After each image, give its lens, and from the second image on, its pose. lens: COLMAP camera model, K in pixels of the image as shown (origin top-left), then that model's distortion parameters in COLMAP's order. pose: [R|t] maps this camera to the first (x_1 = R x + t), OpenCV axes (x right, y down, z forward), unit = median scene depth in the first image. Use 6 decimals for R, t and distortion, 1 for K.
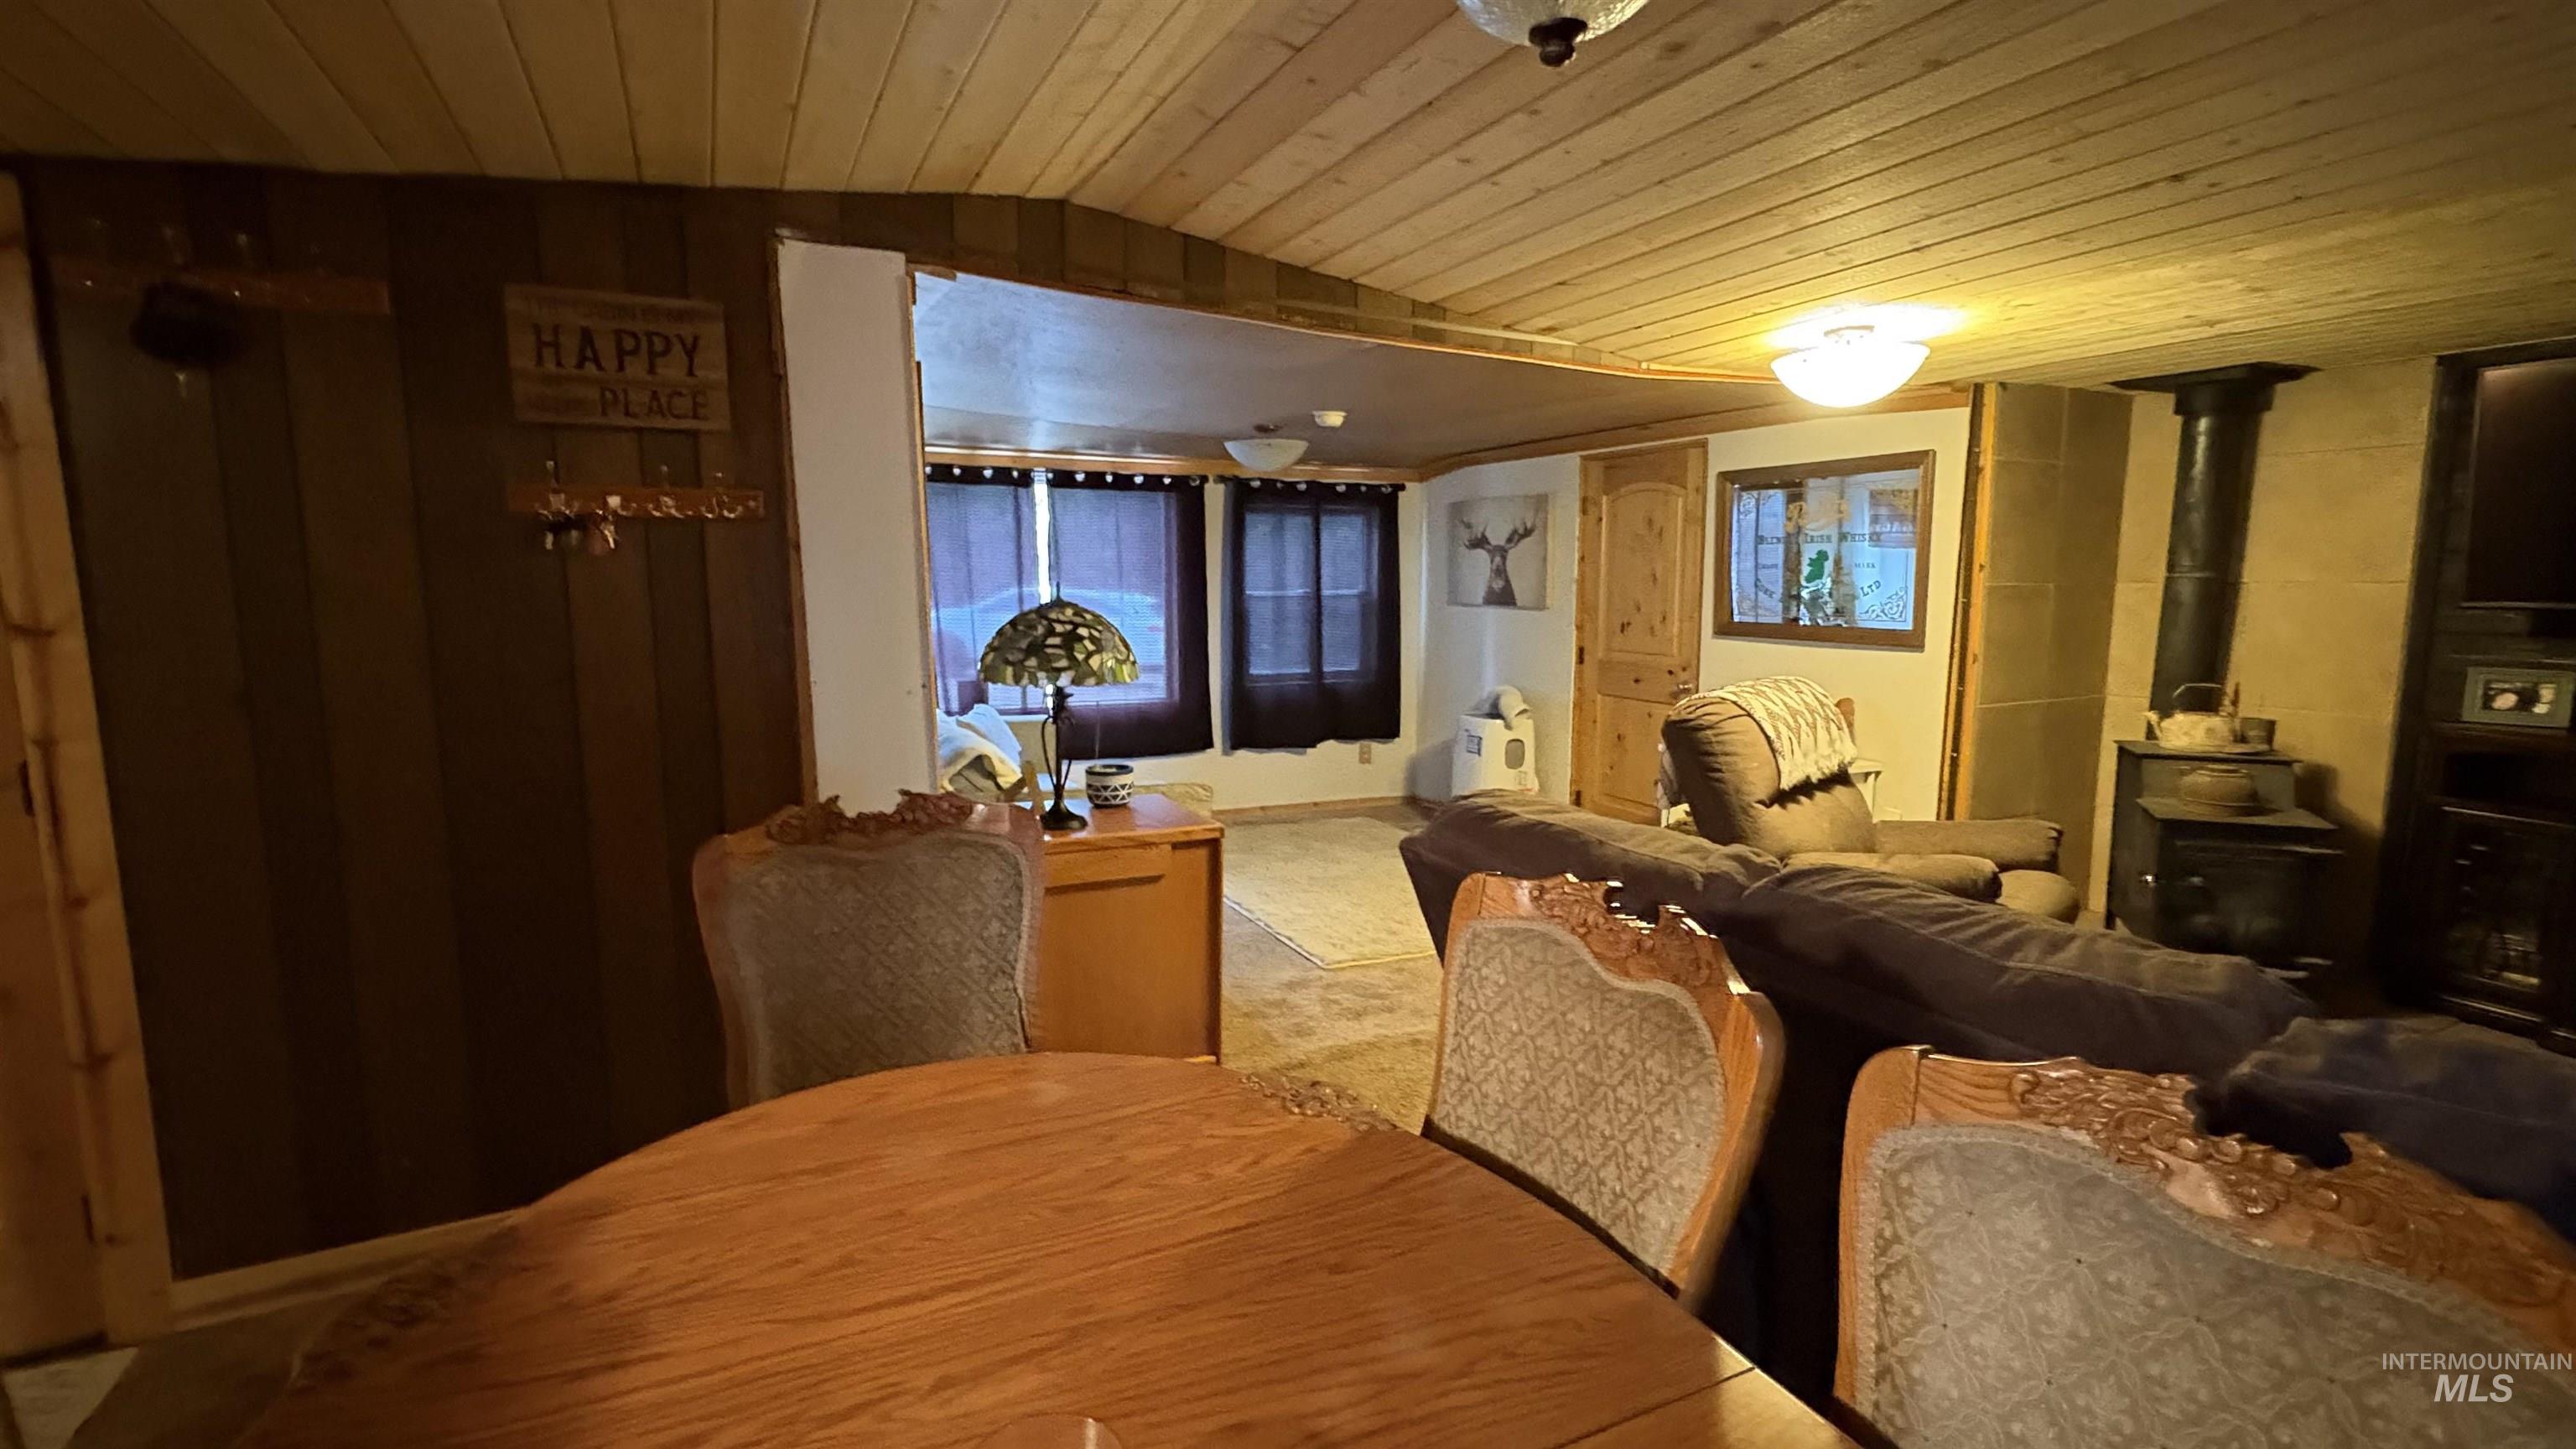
lens RADIAL K [[1151.8, 0, 1290.5], [0, 1151.8, 719.5], [0, 0, 1]] dist [-0.002240, 0.000816]
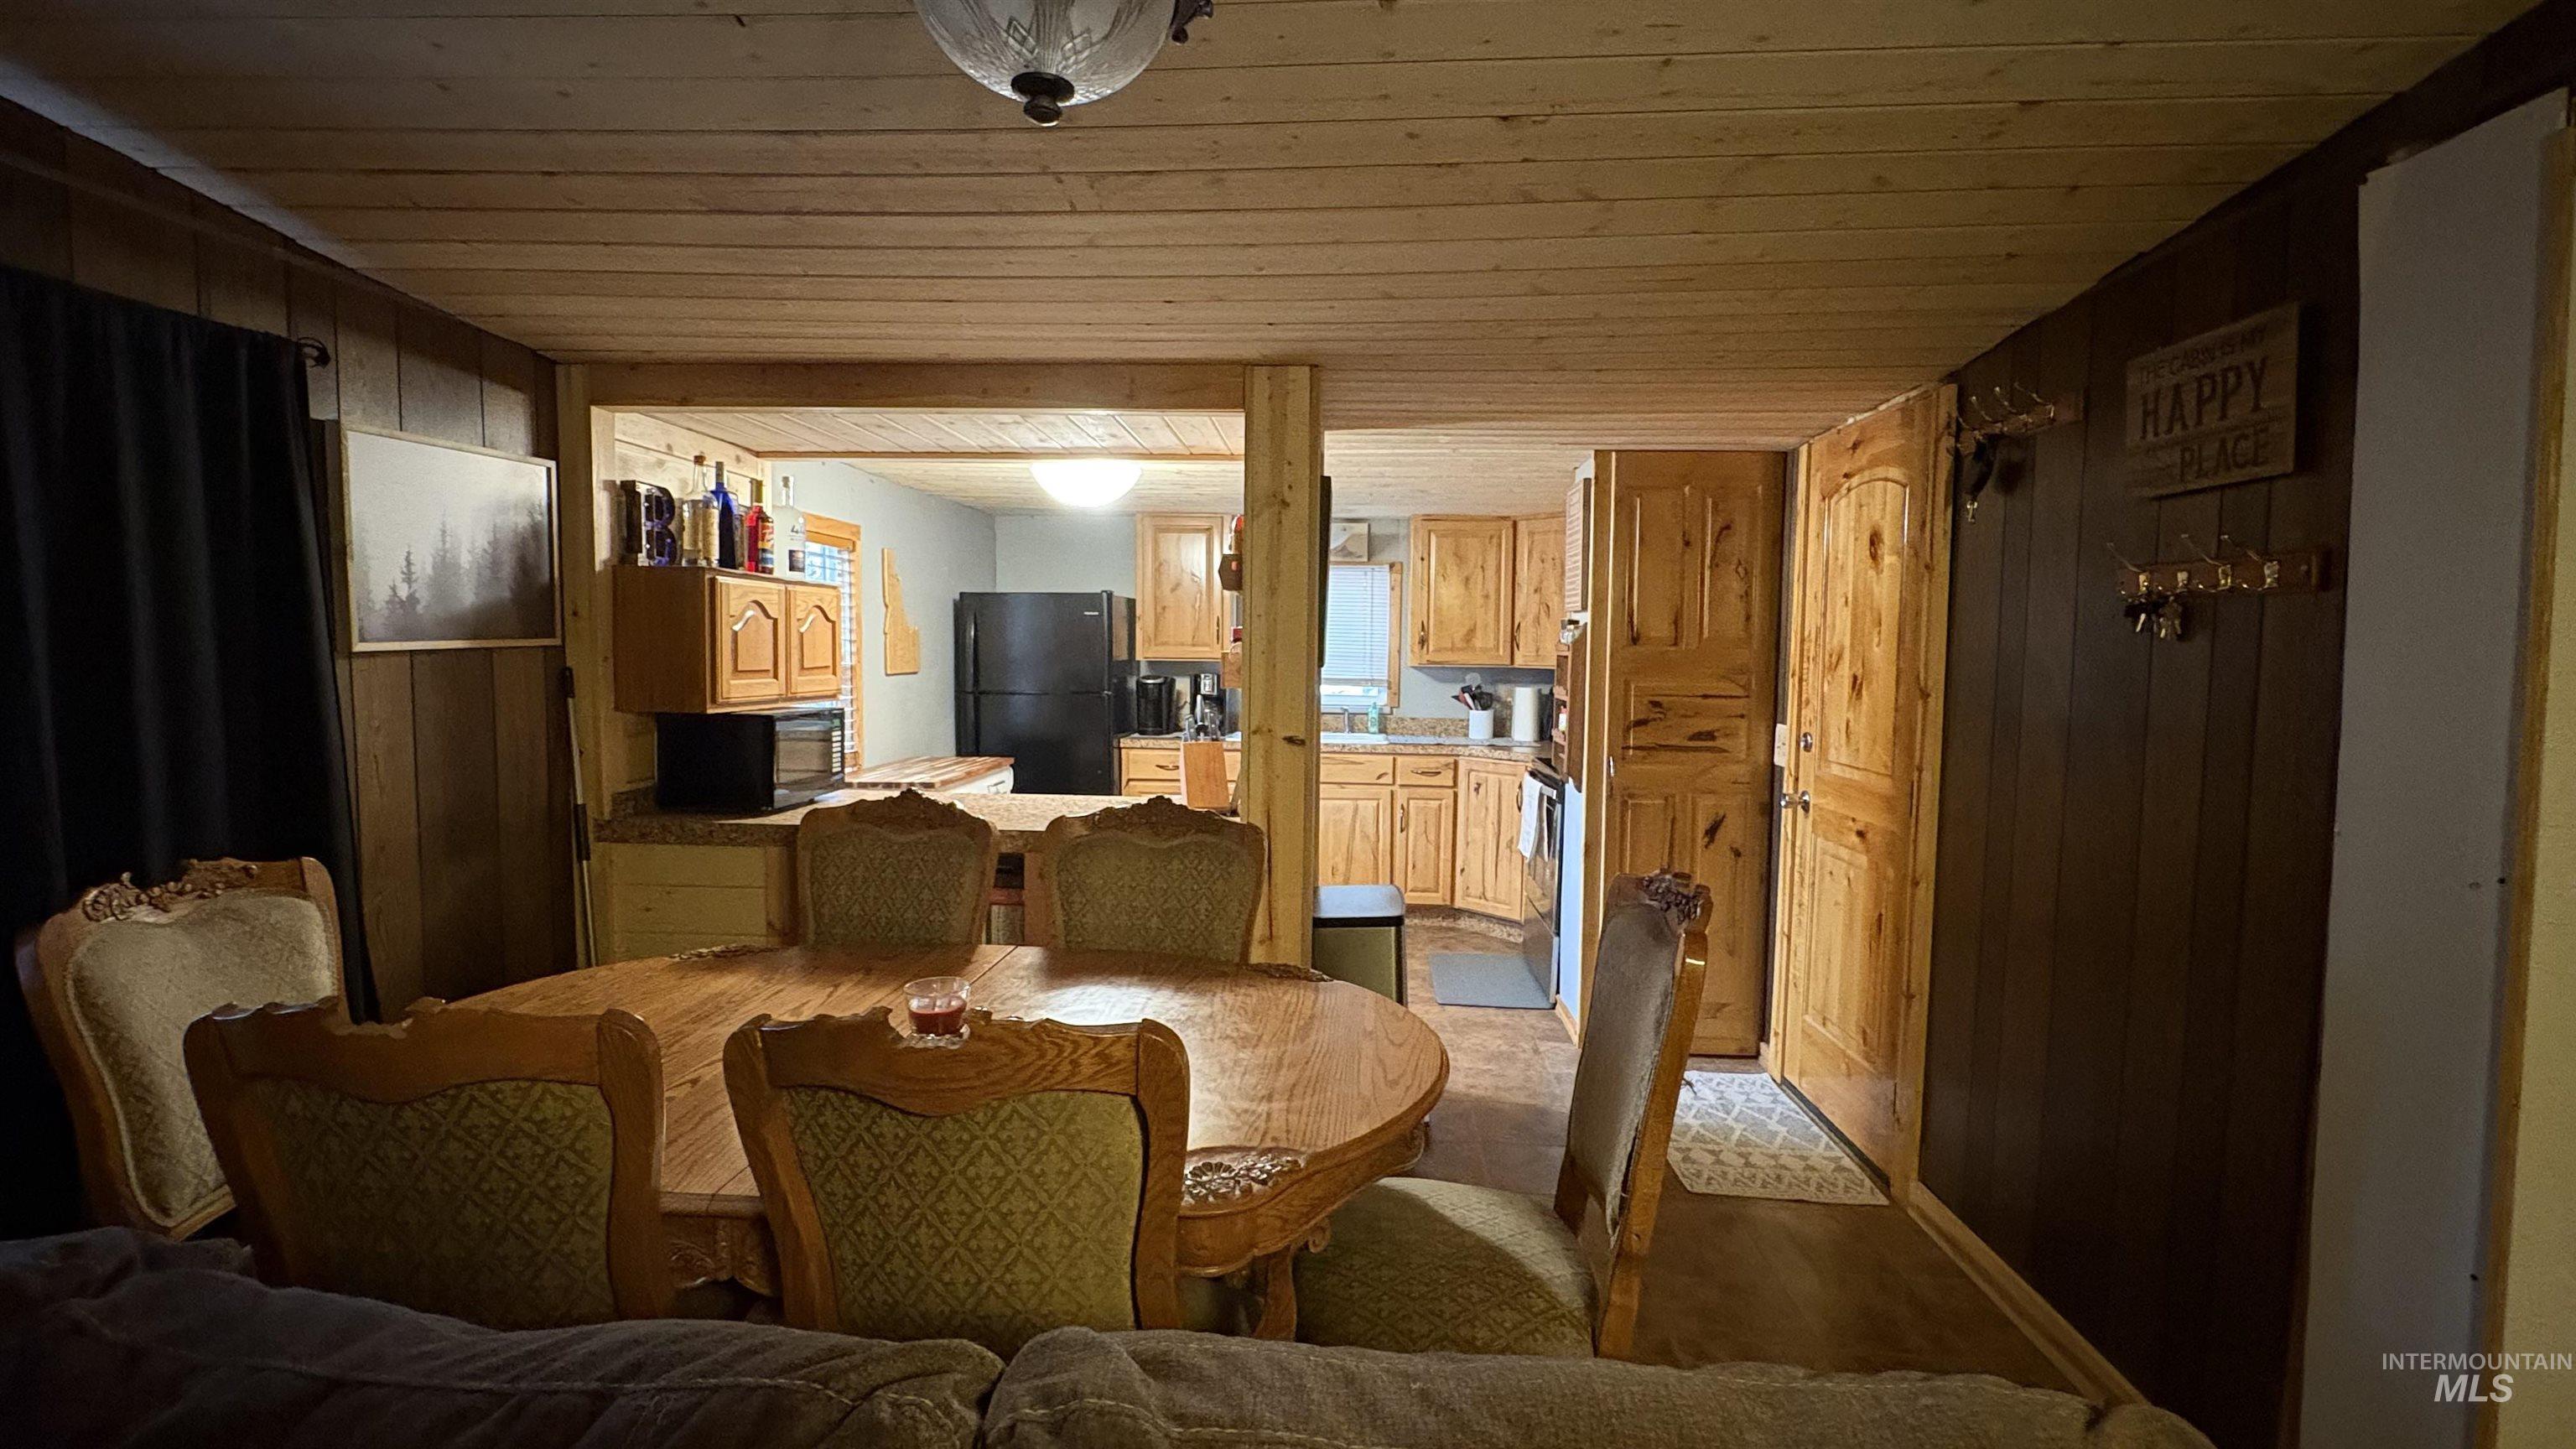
lens RADIAL K [[1151.8, 0, 1286.5], [0, 1151.8, 718.0], [0, 0, 1]] dist [-0.002240, 0.000816]
pose [[-0.510104, 0.056367, -0.858264, 0.201503], [-0.120184, 0.983390, 0.136015, -0.050938], [0.851675, 0.172532, -0.494857, 0.359449]]
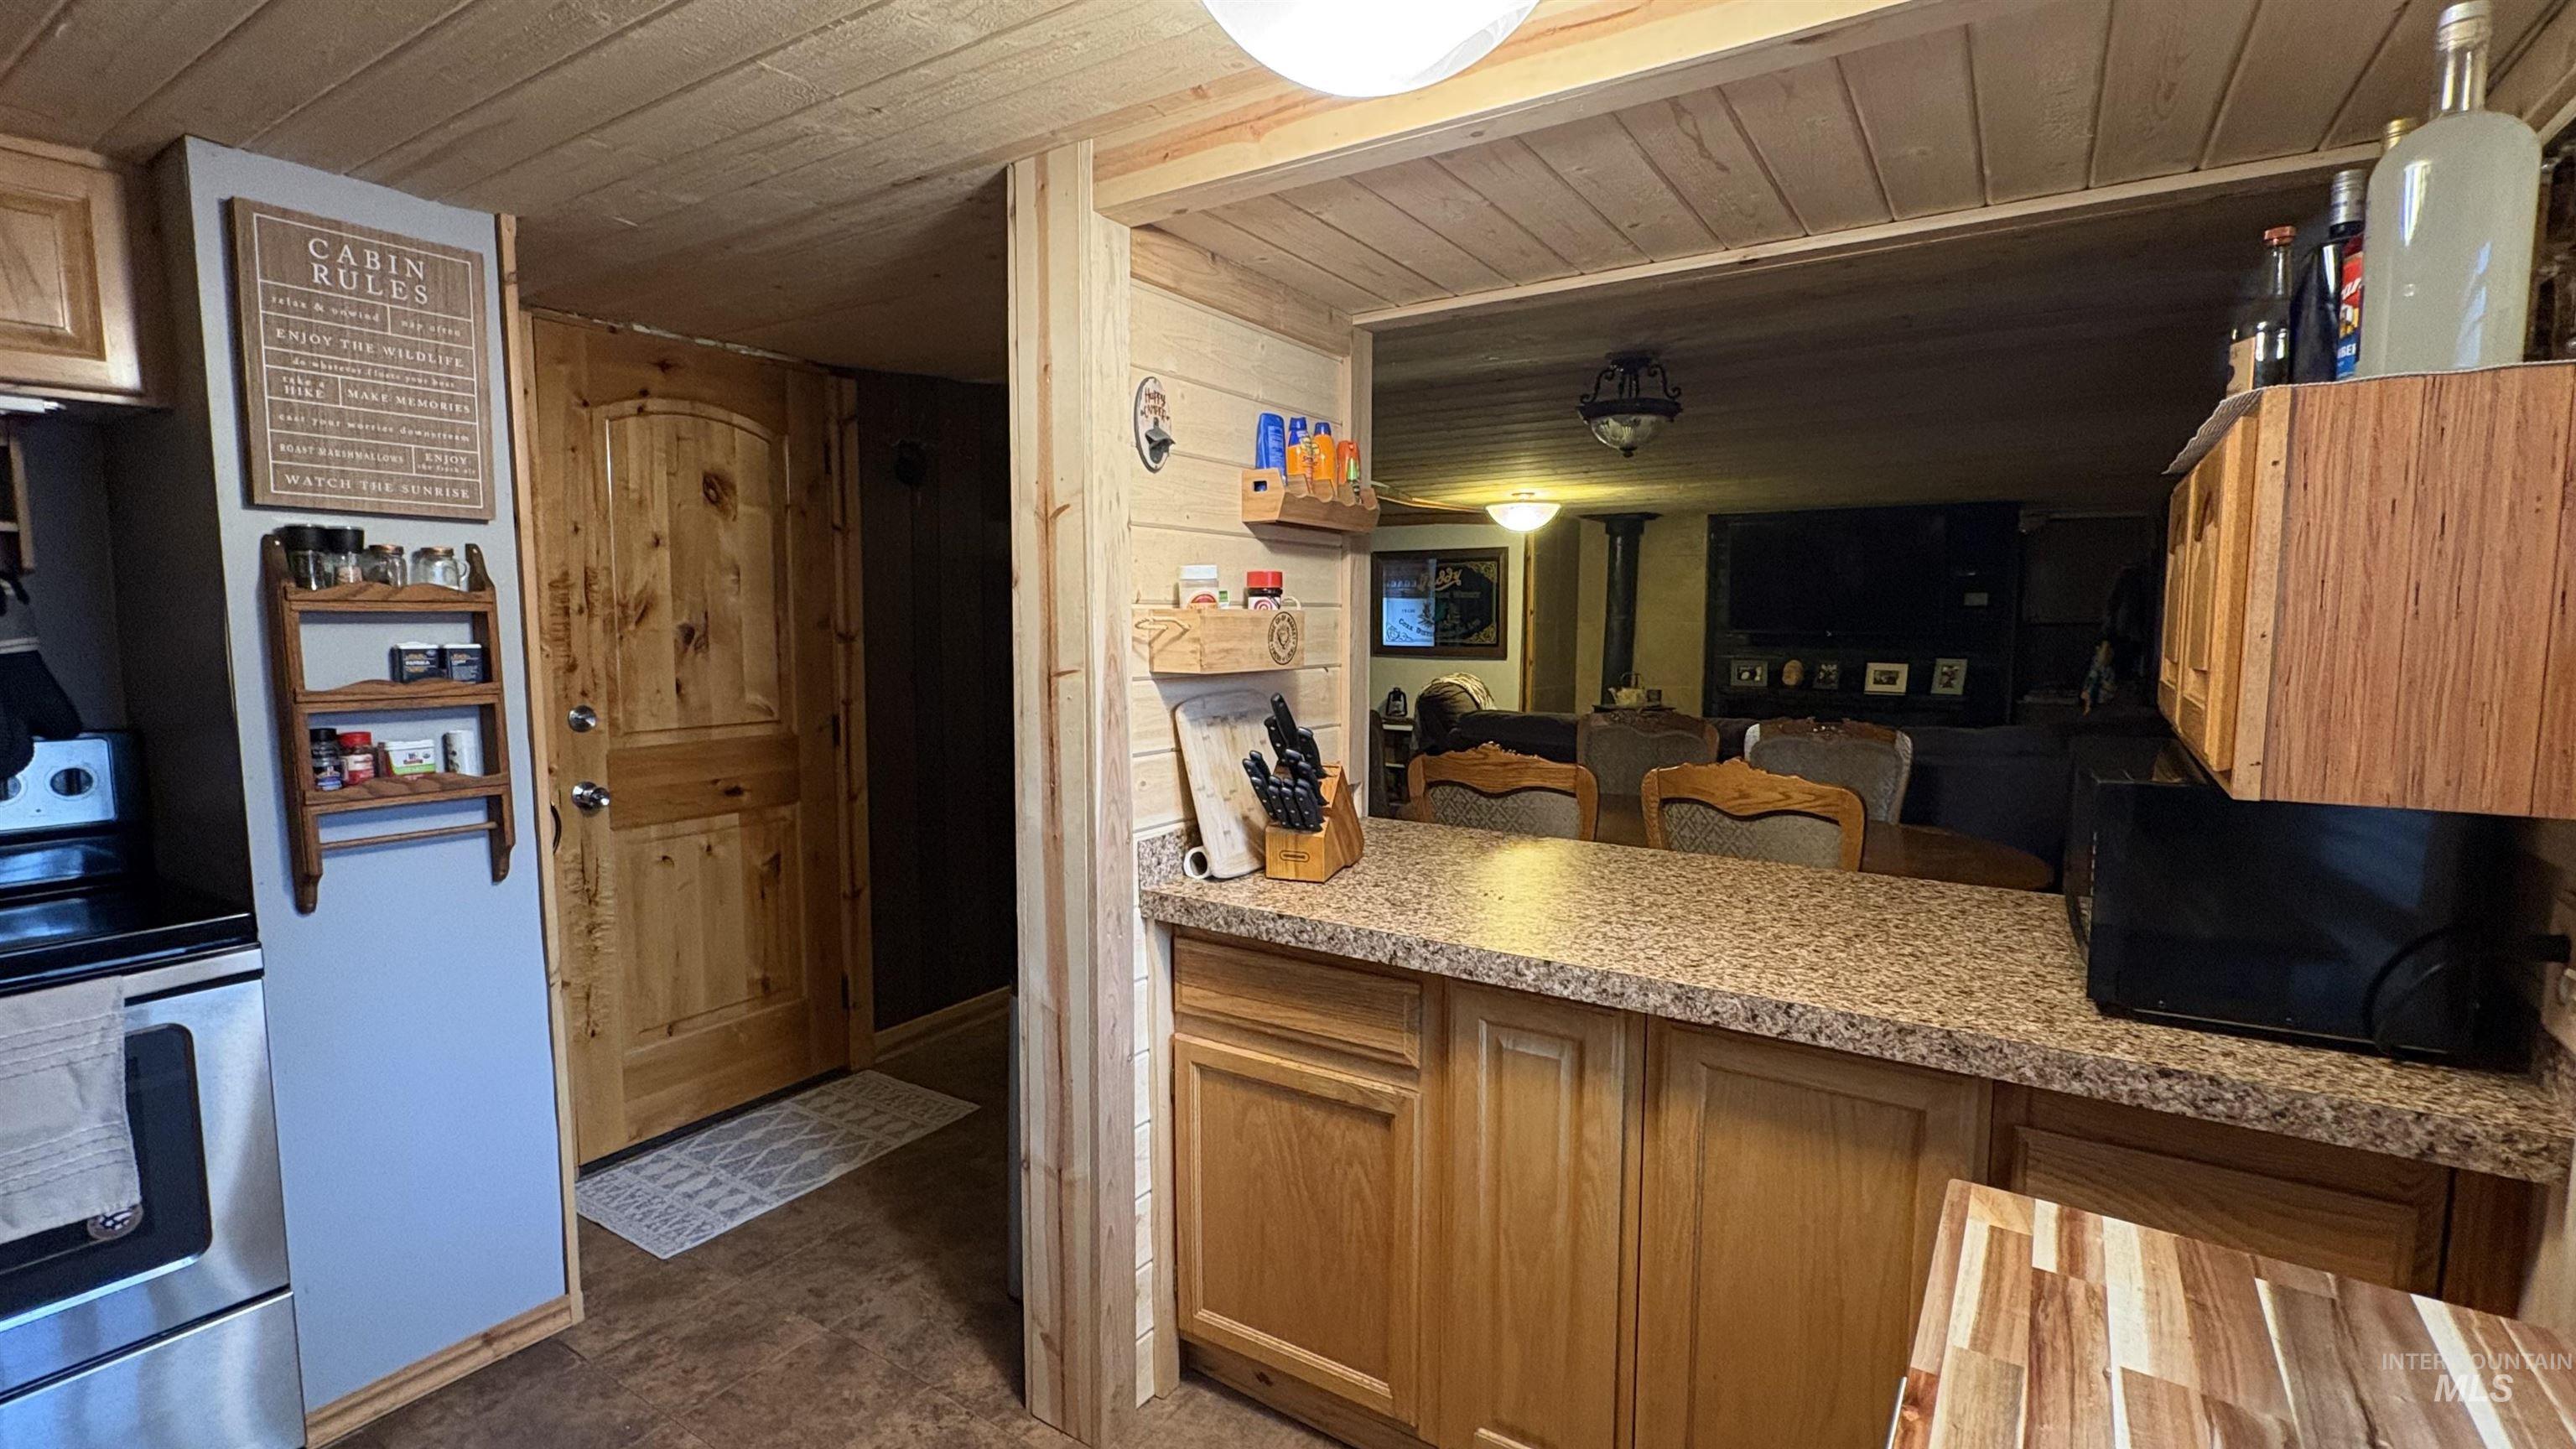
lens RADIAL K [[1151.8, 0, 1292.2], [0, 1151.8, 721.5], [0, 0, 1]] dist [-0.002240, 0.000816]
pose [[0.866323, -0.037667, 0.498063, -0.473644], [0.055441, 0.998242, -0.020939, 0.042276], [-0.496398, 0.045752, 0.866888, -0.281335]]
